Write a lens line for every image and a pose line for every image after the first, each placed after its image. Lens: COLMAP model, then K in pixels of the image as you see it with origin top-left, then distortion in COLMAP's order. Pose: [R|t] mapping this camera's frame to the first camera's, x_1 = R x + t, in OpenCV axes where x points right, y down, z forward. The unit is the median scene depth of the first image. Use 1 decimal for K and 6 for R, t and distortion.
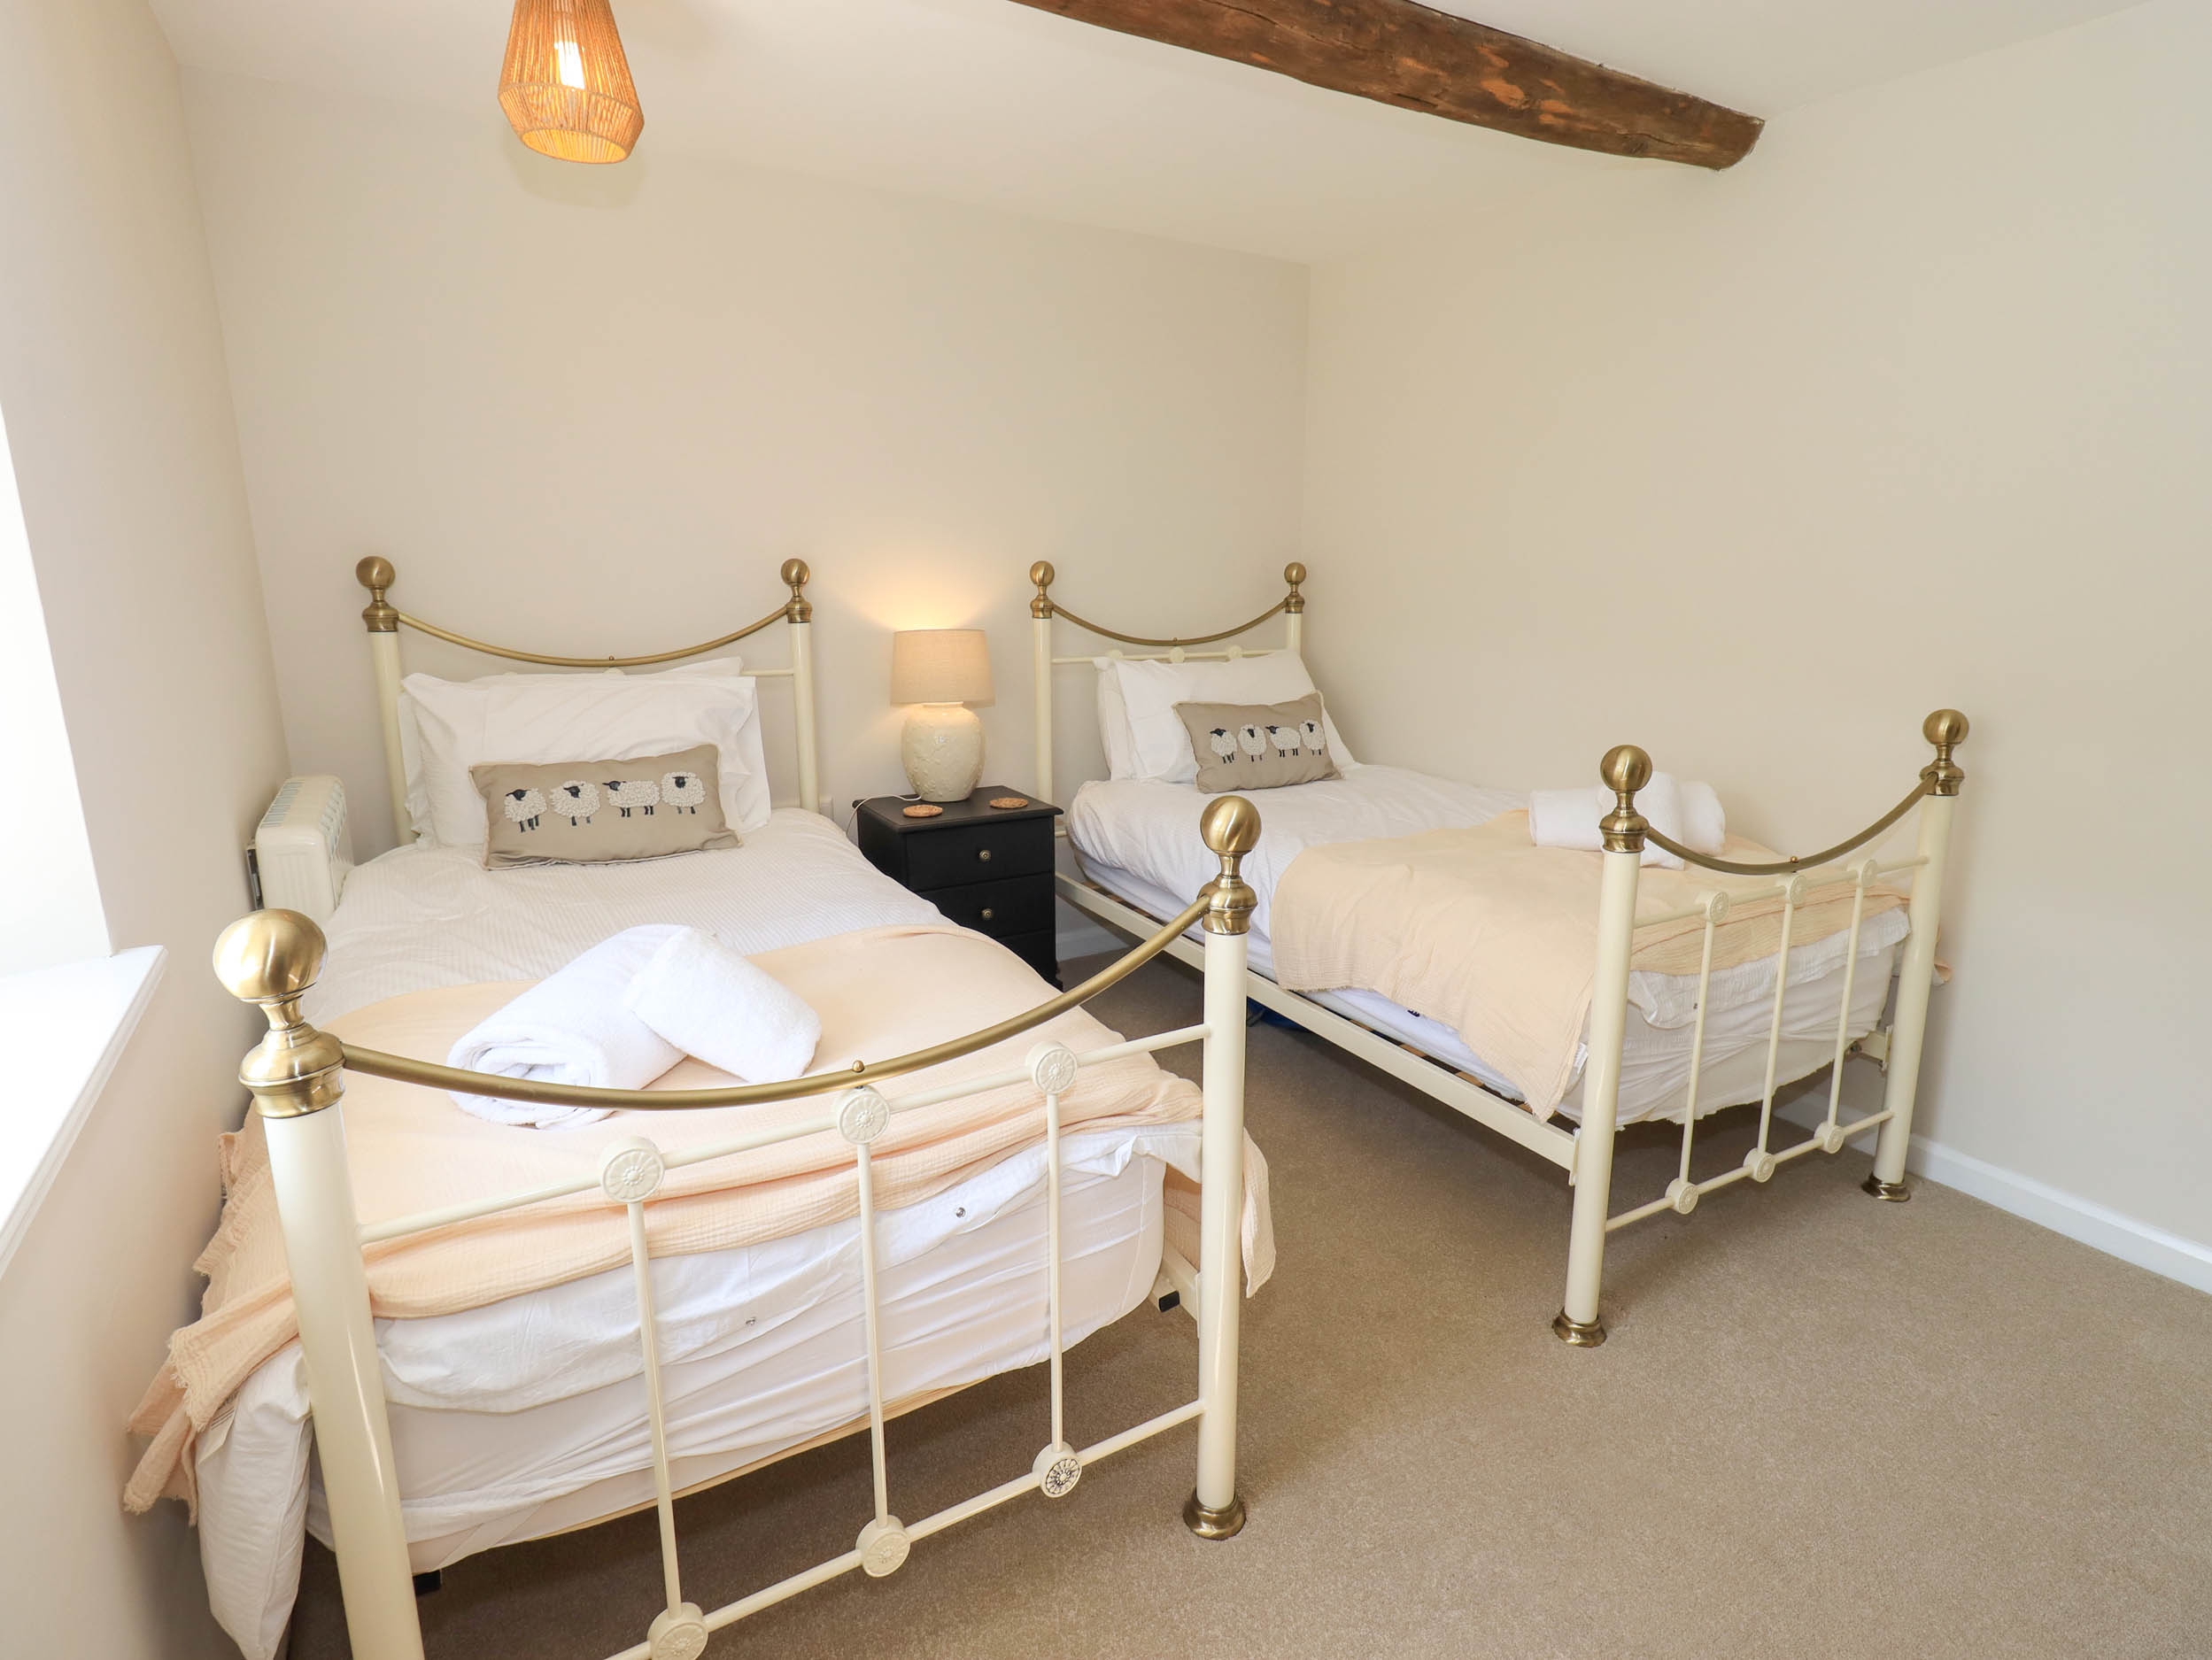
lens RADIAL K [[1151.0, 0, 1125.5], [0, 1151.0, 812.0], [0, 0, 1]] dist [0.005122, -0.001594]
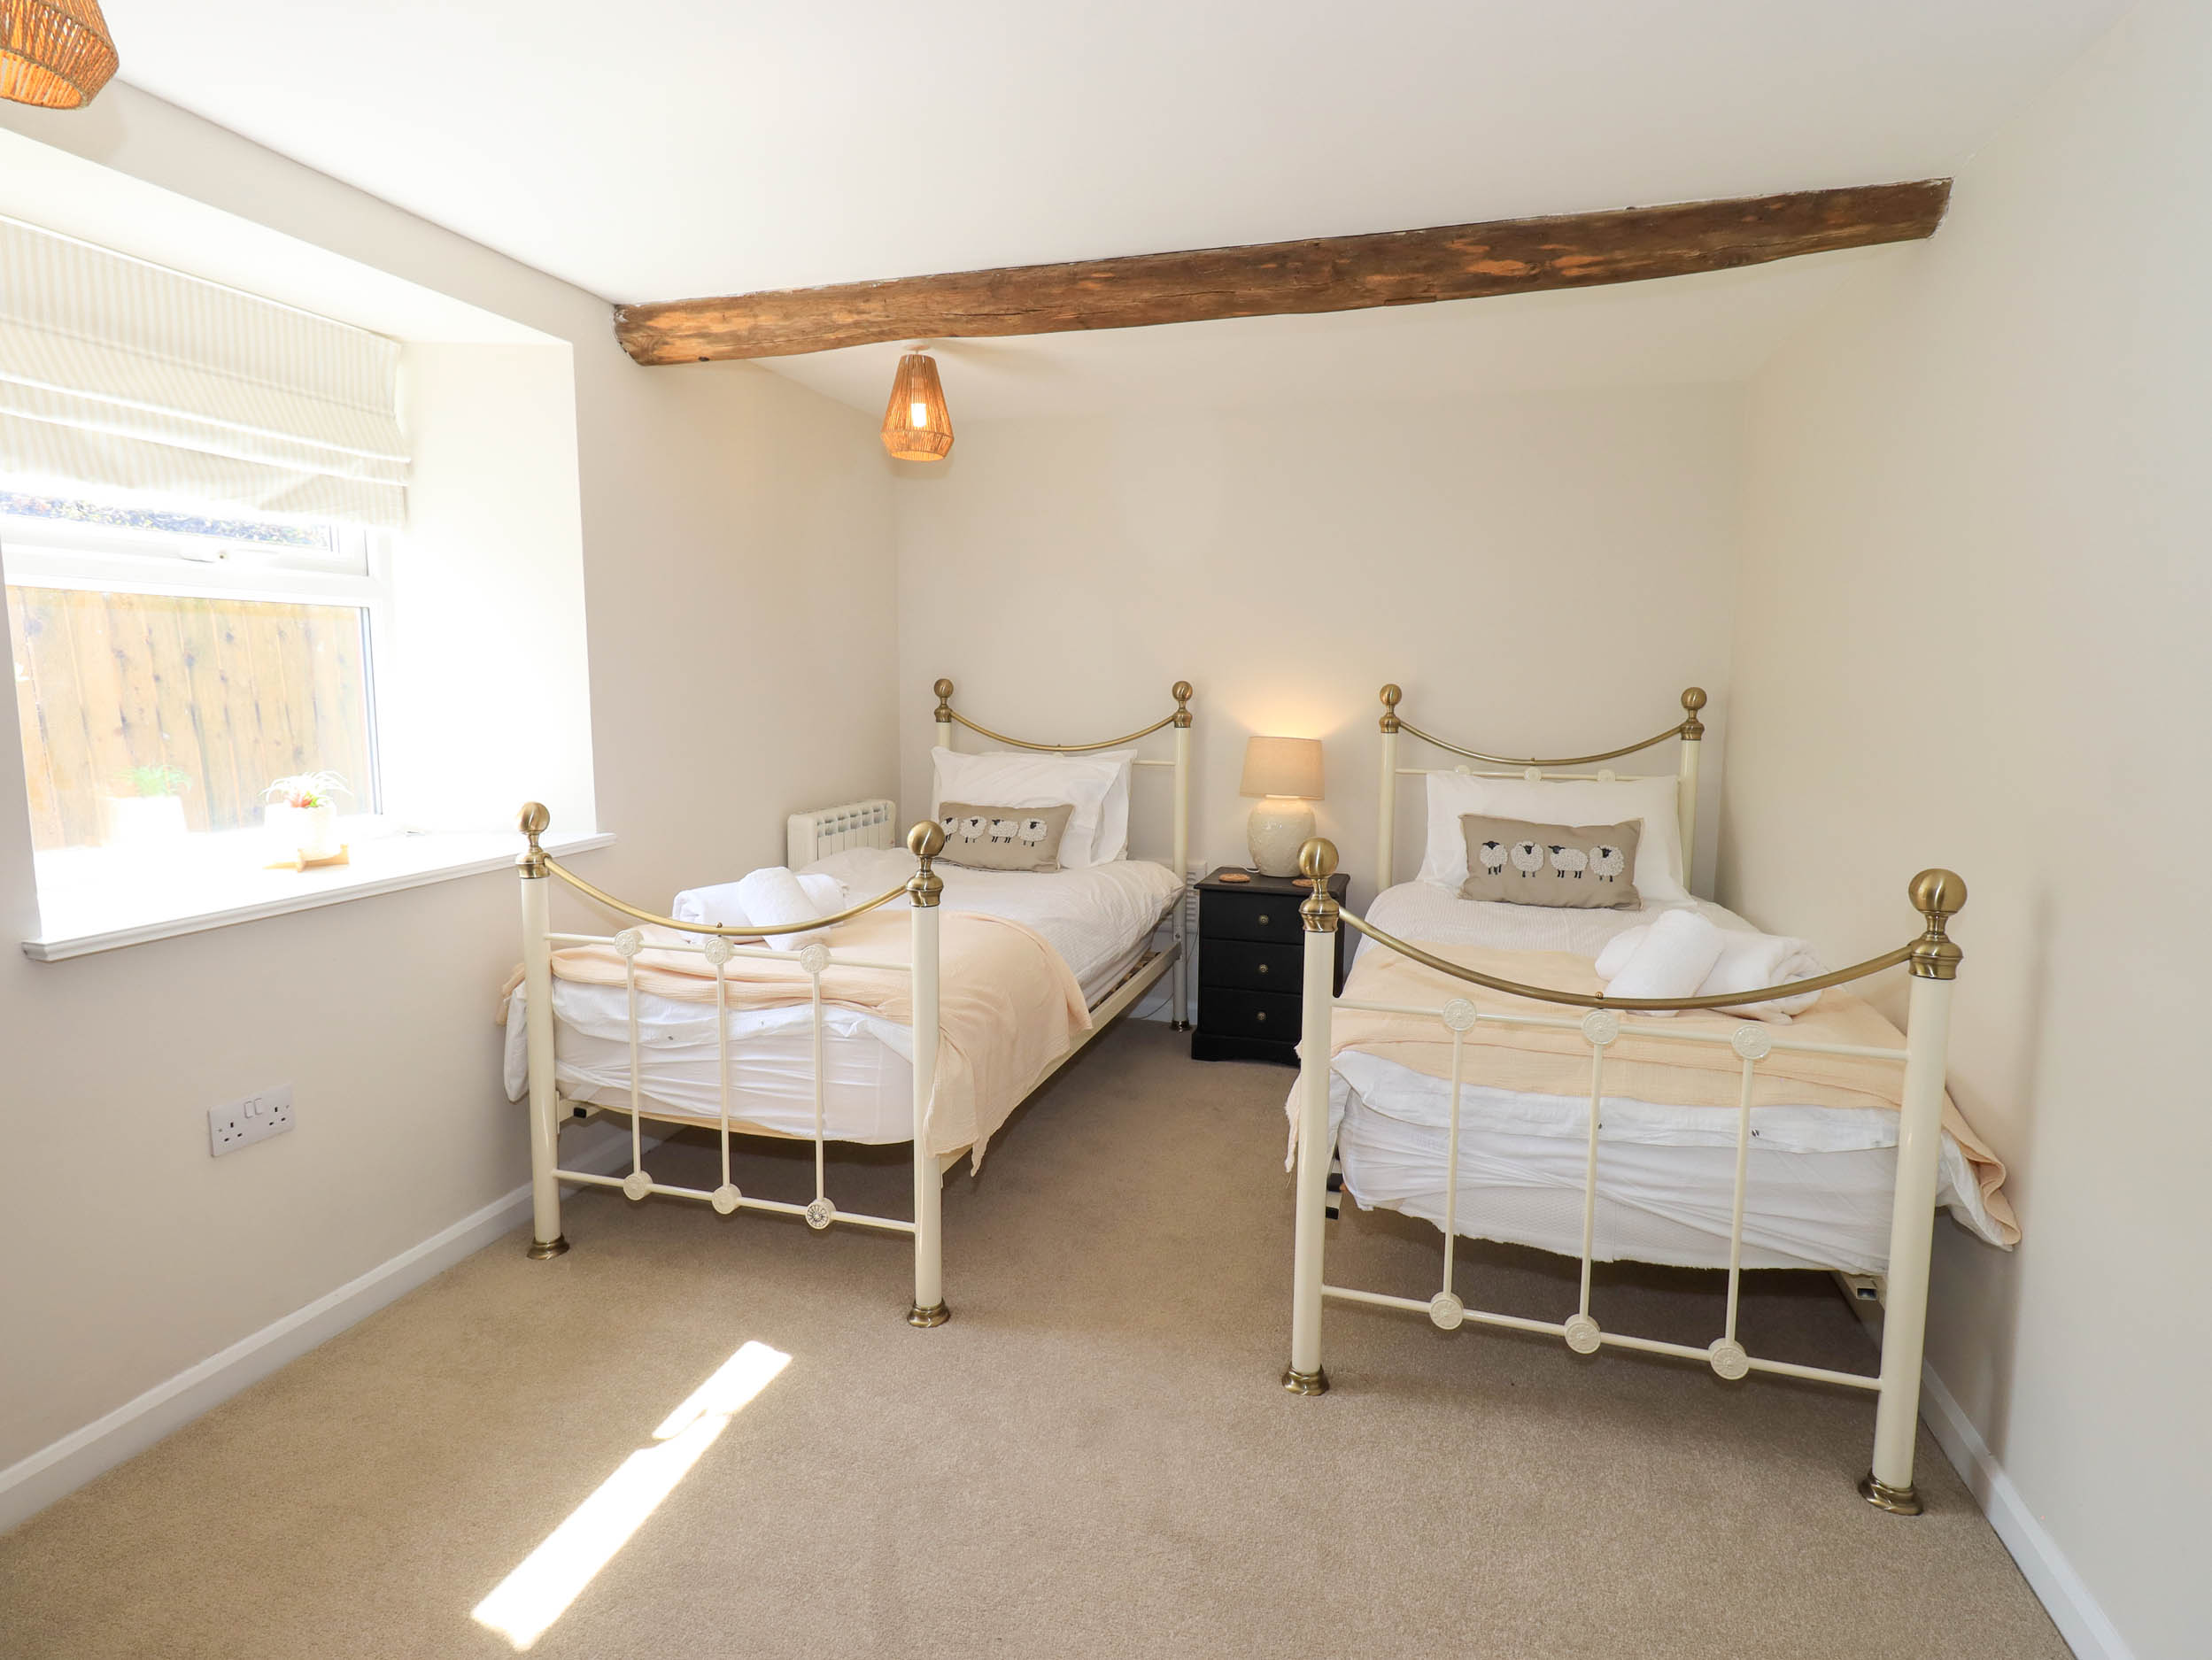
lens RADIAL K [[1151.0, 0, 1125.8], [0, 1151.0, 809.3], [0, 0, 1]] dist [0.005122, -0.001594]
pose [[0.683492, 0.083320, -0.725187, 0.822847], [-0.162956, 0.985809, -0.040323, -0.005847], [0.711536, 0.145734, 0.687370, 0.049767]]
